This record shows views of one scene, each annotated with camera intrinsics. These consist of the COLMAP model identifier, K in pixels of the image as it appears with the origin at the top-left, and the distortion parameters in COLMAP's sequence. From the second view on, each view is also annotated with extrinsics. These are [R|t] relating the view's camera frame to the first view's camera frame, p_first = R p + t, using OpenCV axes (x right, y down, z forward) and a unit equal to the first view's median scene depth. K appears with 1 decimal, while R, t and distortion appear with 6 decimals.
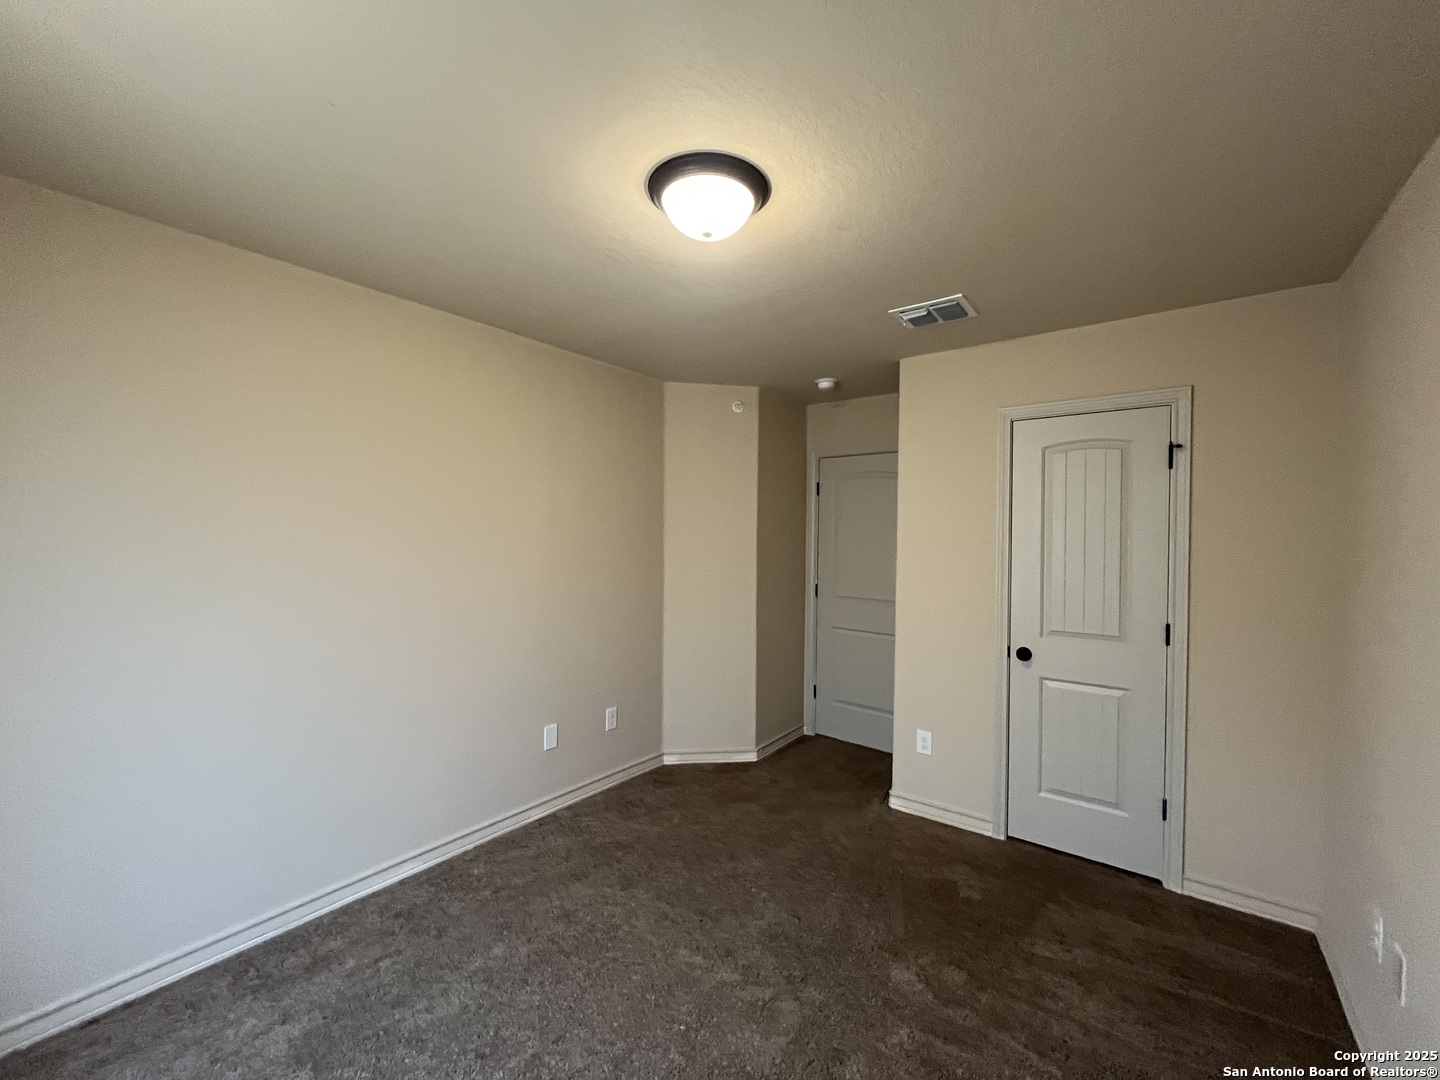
lens RADIAL K [[579.6, 0, 719.5], [0, 579.6, 540.1], [0, 0, 1]] dist [-0.001185, -0.000242]
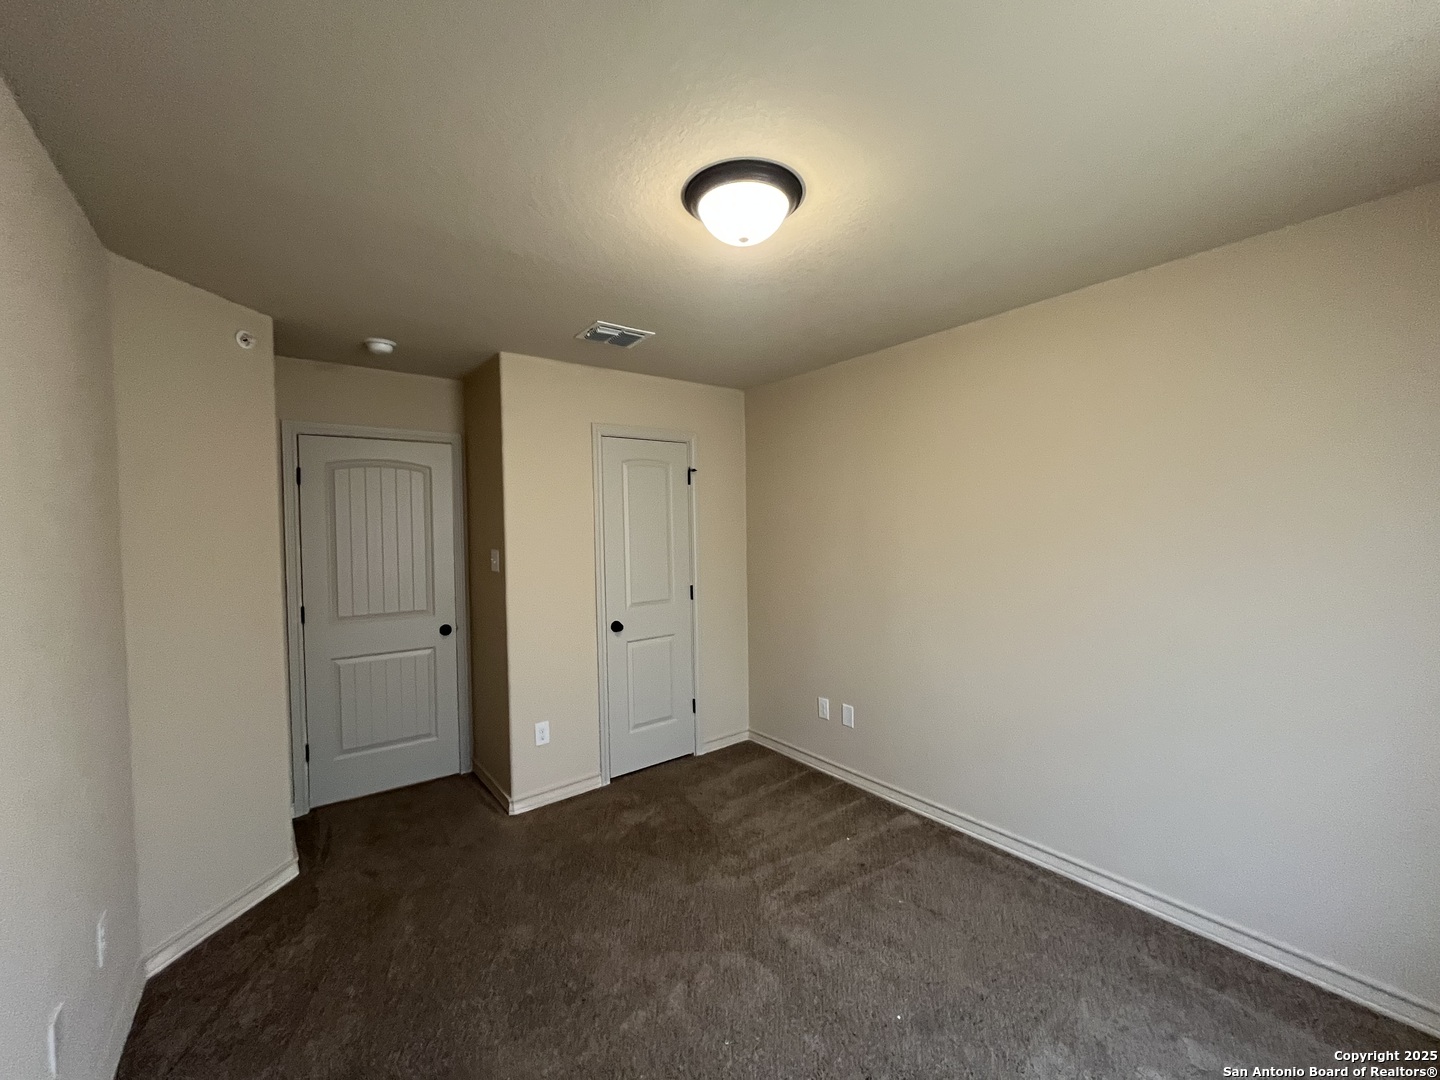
lens RADIAL K [[579.6, 0, 719.5], [0, 579.6, 540.1], [0, 0, 1]] dist [-0.001185, -0.000242]
pose [[0.263855, -0.040965, 0.963692, -0.648886], [0.033124, 0.998893, 0.033392, -0.023424], [-0.963993, 0.023110, 0.264920, 0.492474]]
